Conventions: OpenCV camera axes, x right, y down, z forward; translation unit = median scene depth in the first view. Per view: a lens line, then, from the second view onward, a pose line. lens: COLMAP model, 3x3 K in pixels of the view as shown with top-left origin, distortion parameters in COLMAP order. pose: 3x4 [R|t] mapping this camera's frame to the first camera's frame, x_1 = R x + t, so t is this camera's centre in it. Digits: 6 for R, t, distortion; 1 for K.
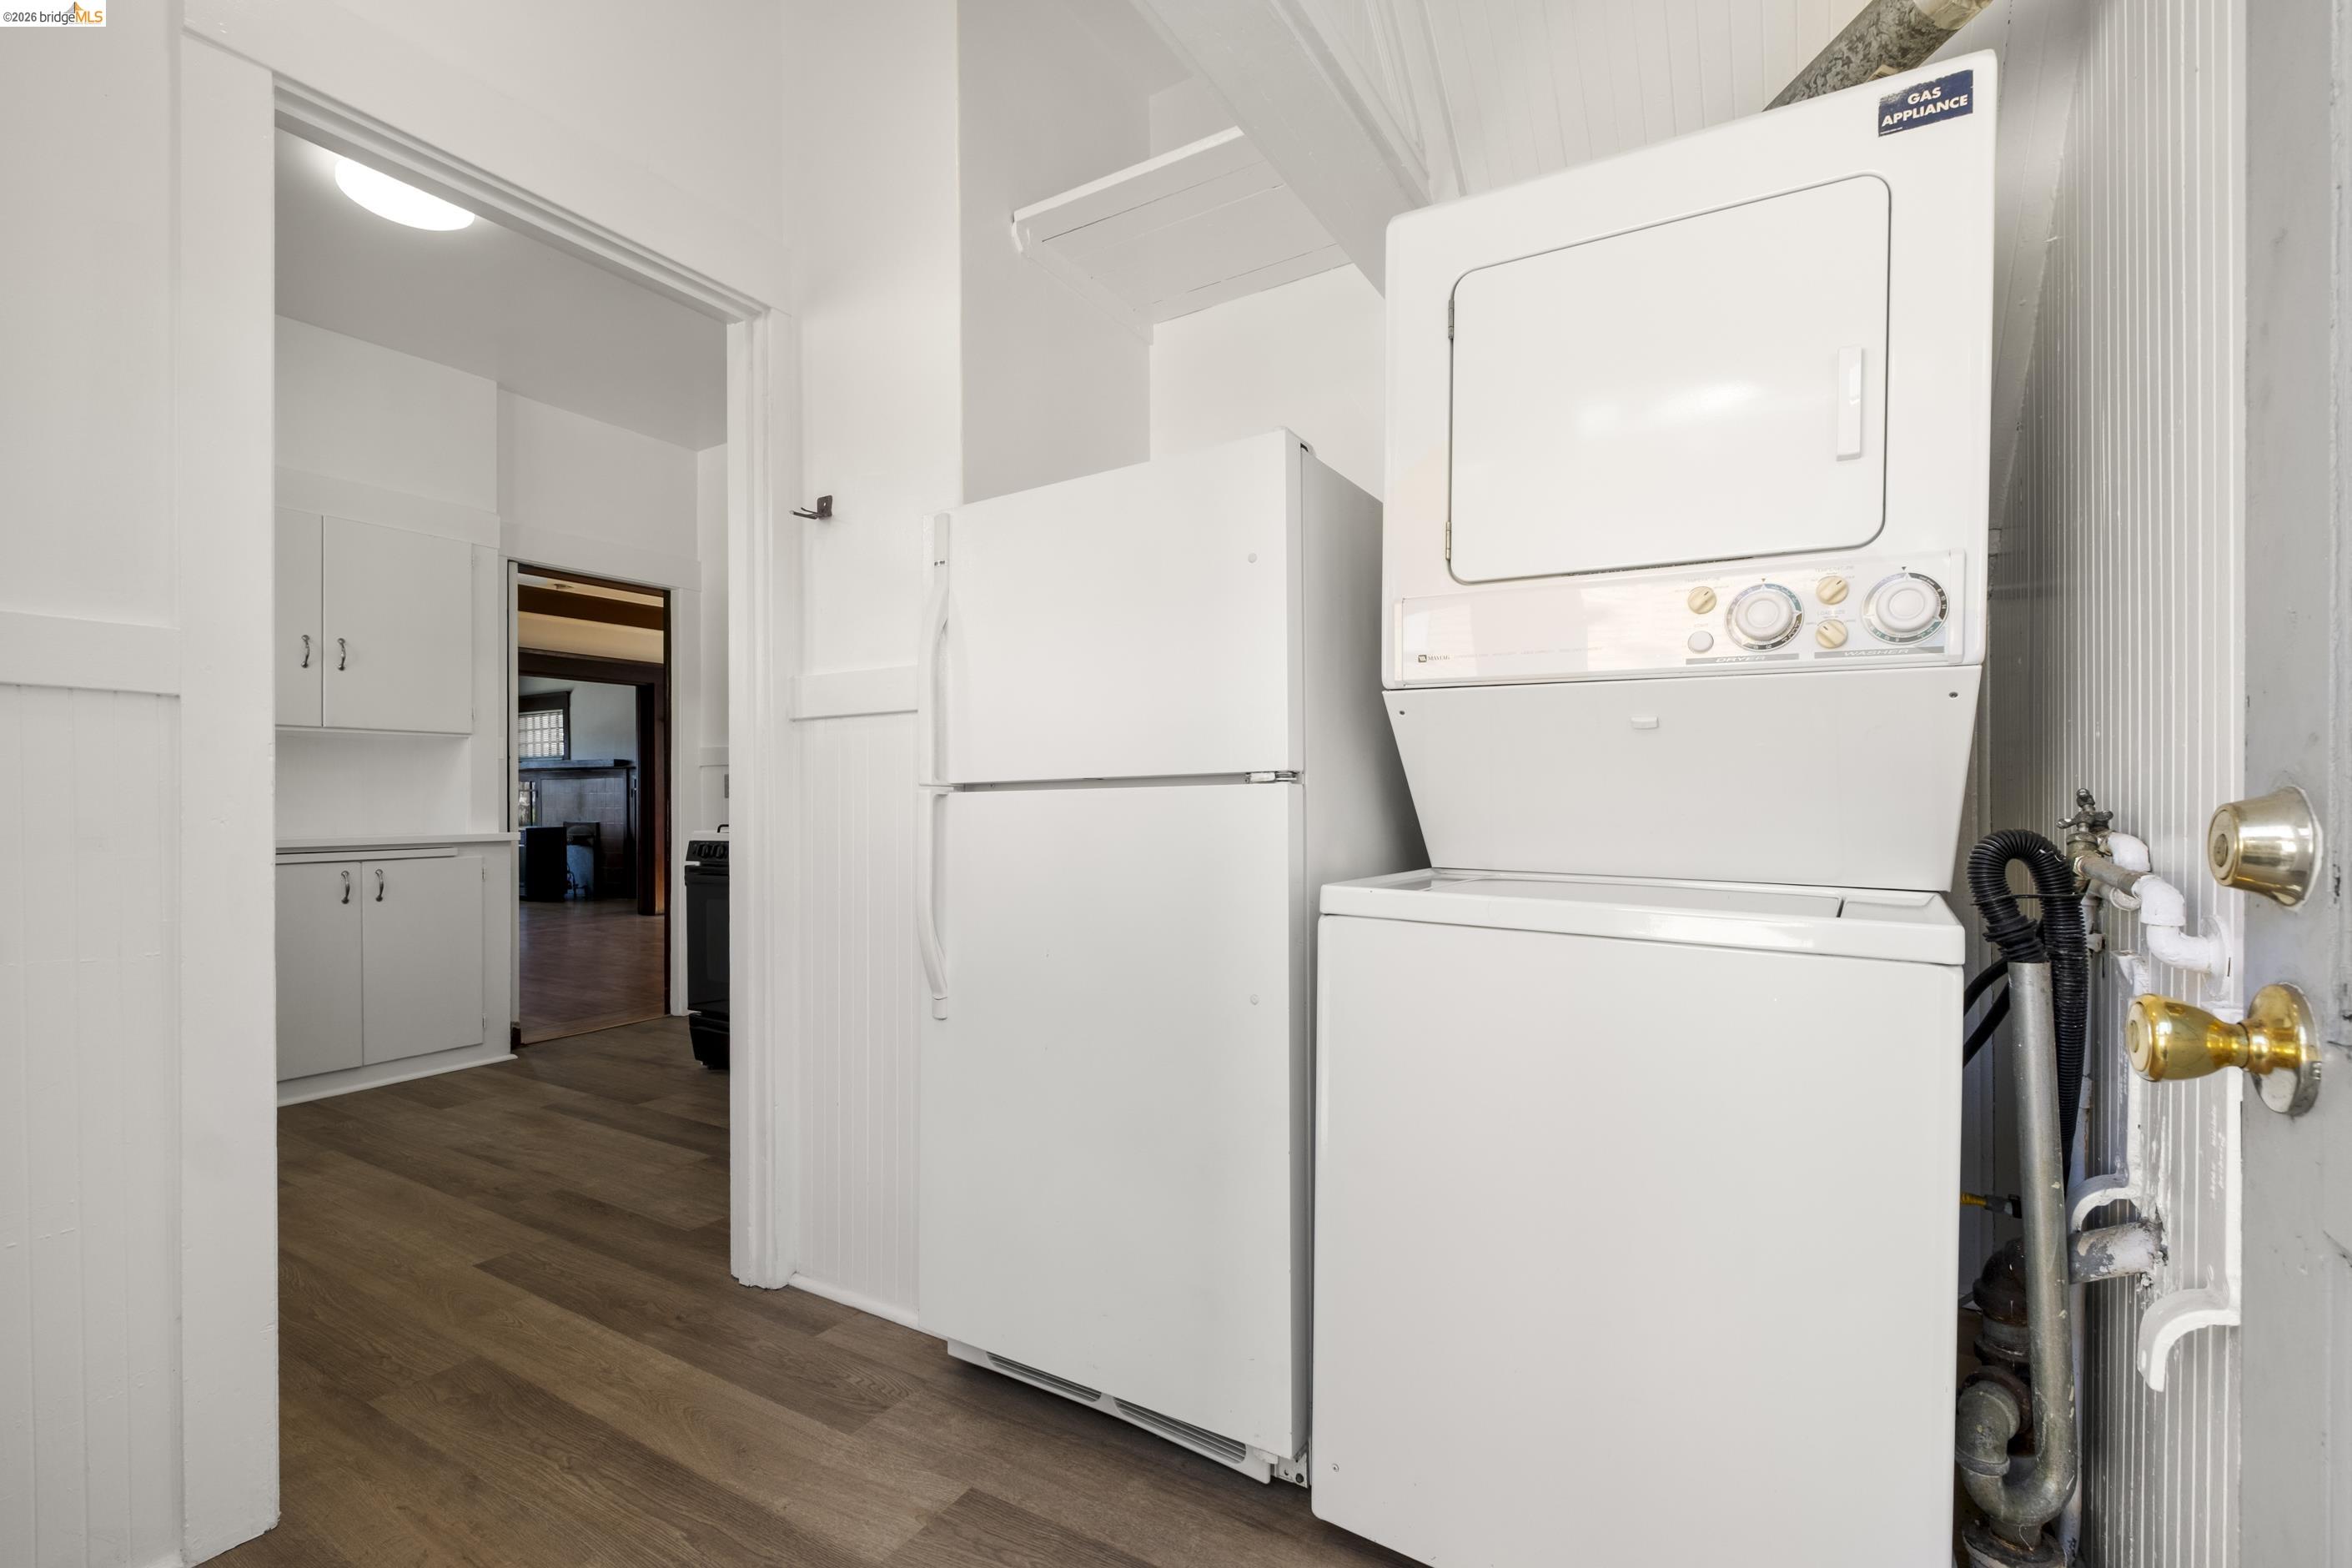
lens RADIAL K [[1041.1, 0, 1178.3], [0, 1041.1, 792.2], [0, 0, 1]] dist [0.004092, -0.007269]
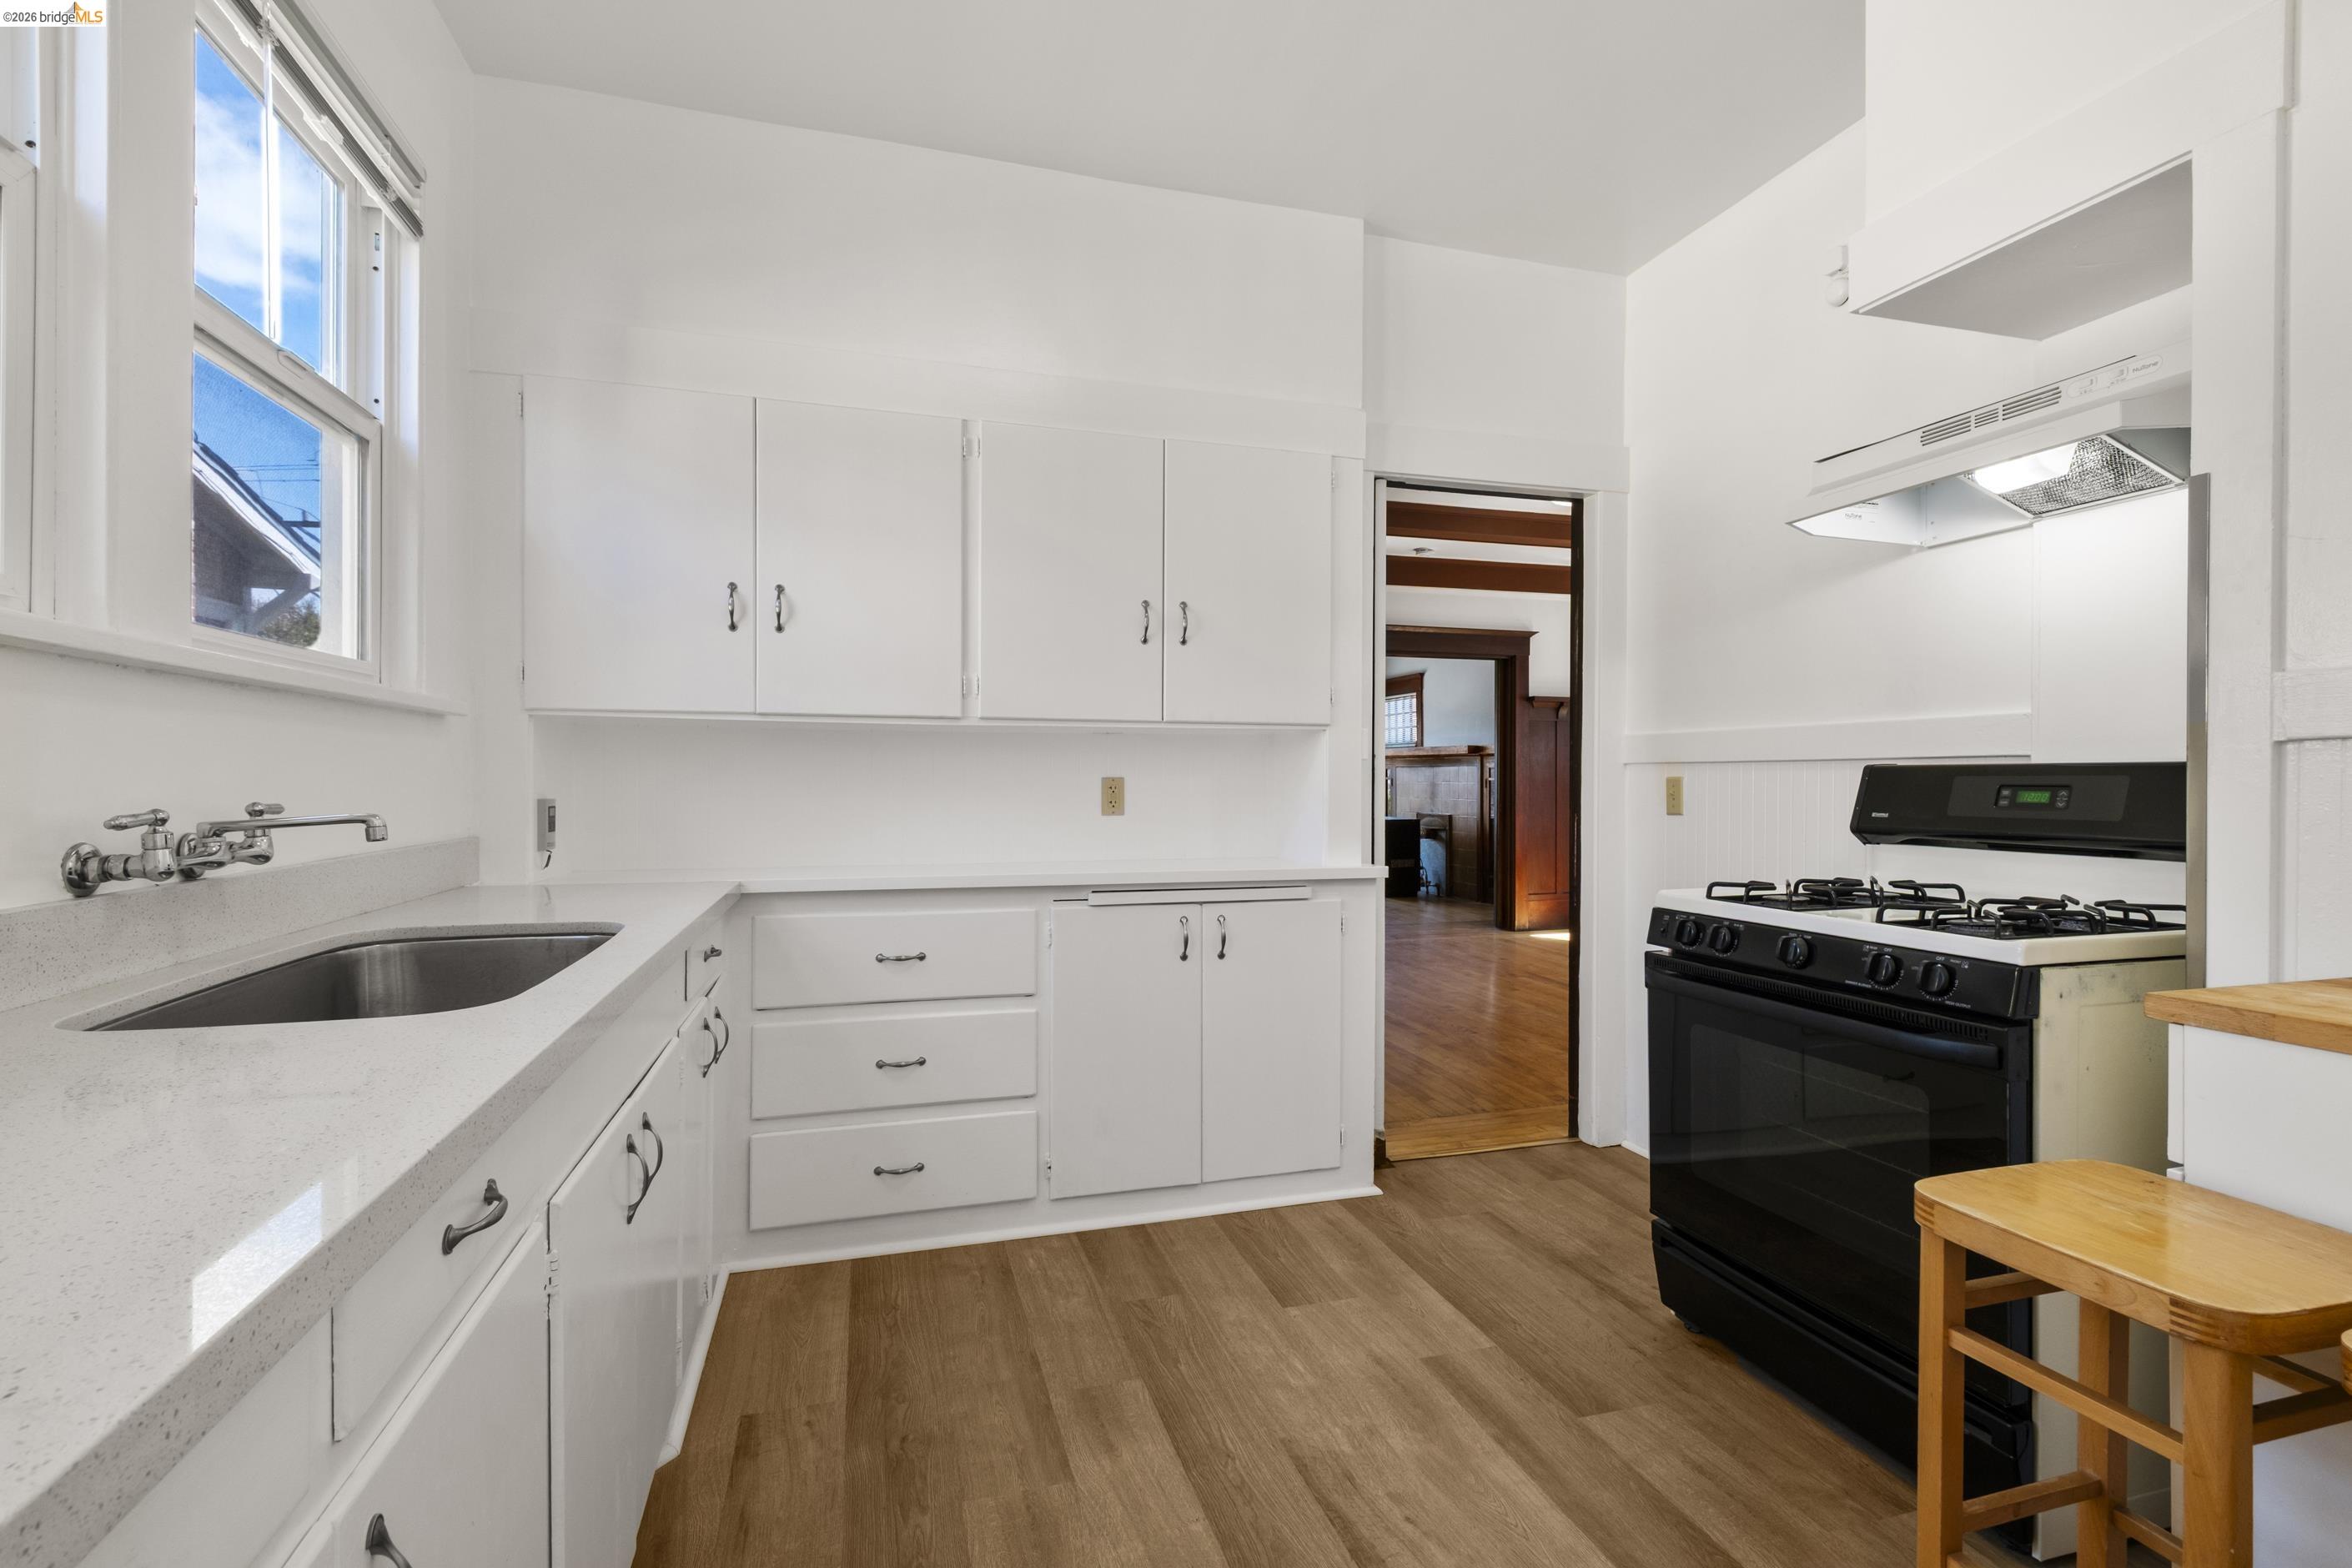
lens RADIAL K [[1041.1, 0, 1185.5], [0, 1041.1, 776.8], [0, 0, 1]] dist [0.004092, -0.007269]
pose [[0.738242, 0.009564, -0.674468, -0.266239], [-0.004857, 0.999949, 0.008862, -0.025879], [0.674518, -0.003267, 0.738251, 0.400920]]
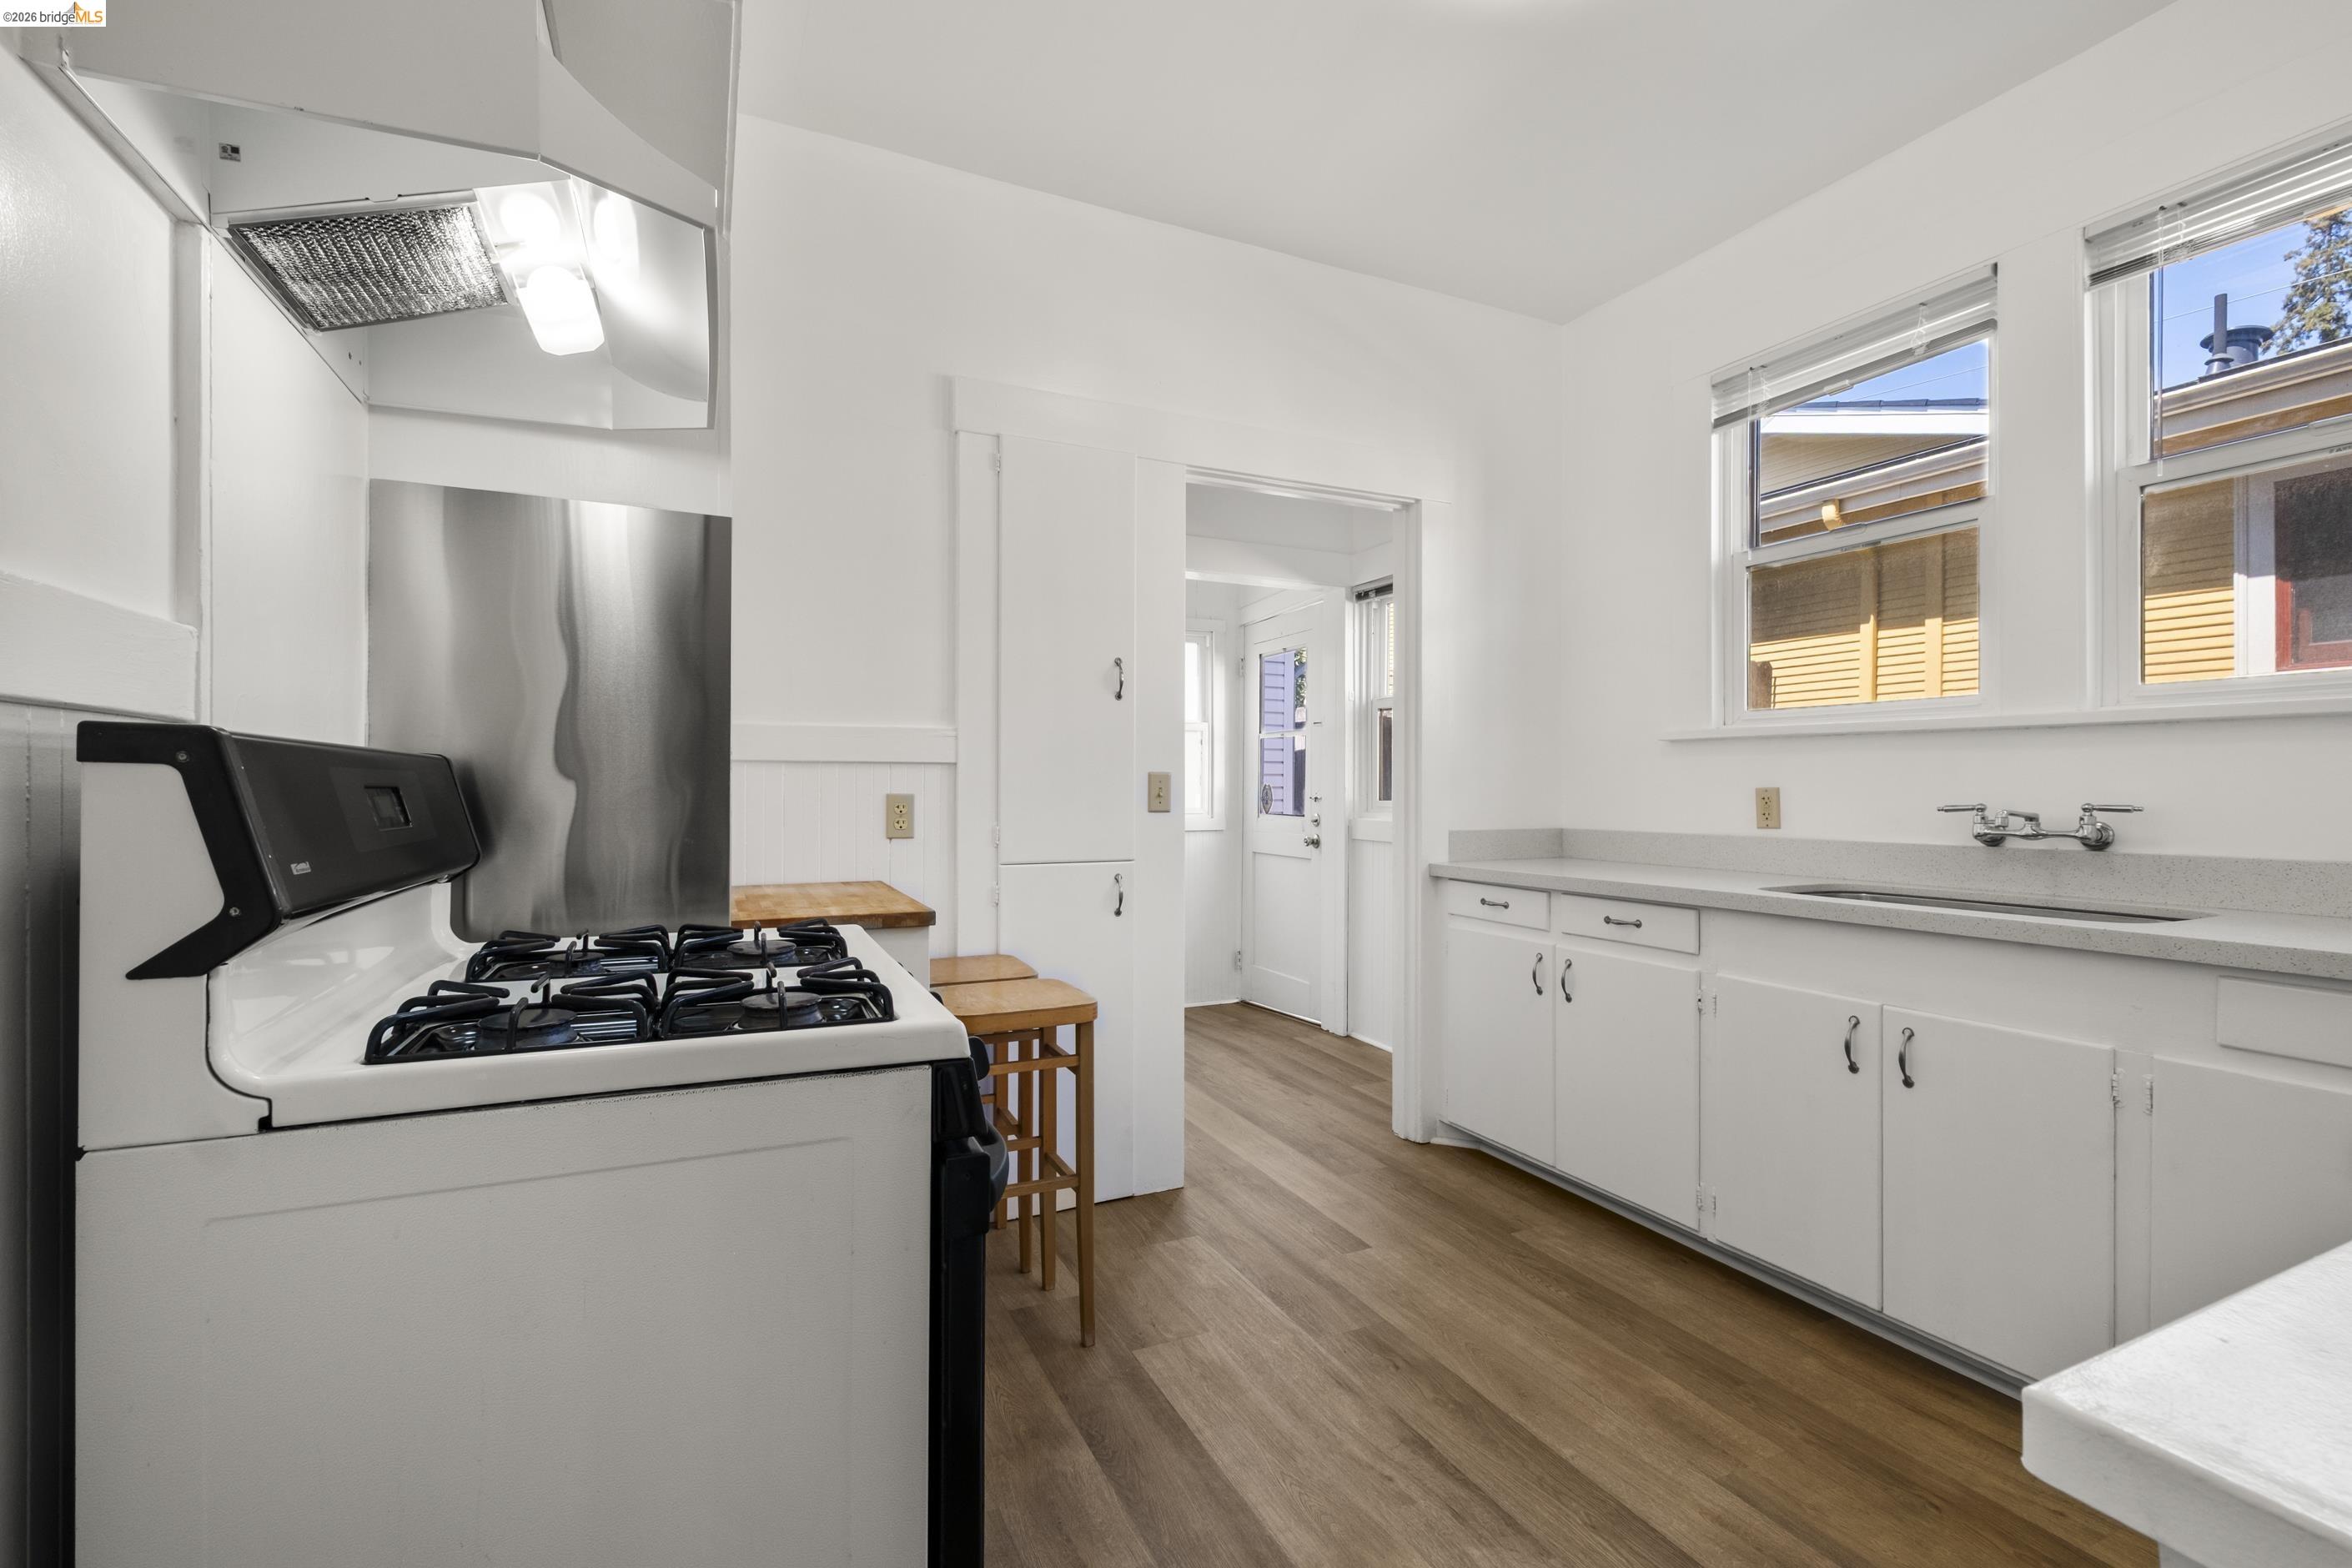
lens RADIAL K [[1041.1, 0, 1170.6], [0, 1041.1, 788.4], [0, 0, 1]] dist [0.004092, -0.007269]
pose [[-0.828271, 0.002903, 0.560321, -0.625221], [0.000203, 0.999988, -0.004881, -0.018240], [-0.560328, -0.003929, -0.828261, 1.136208]]
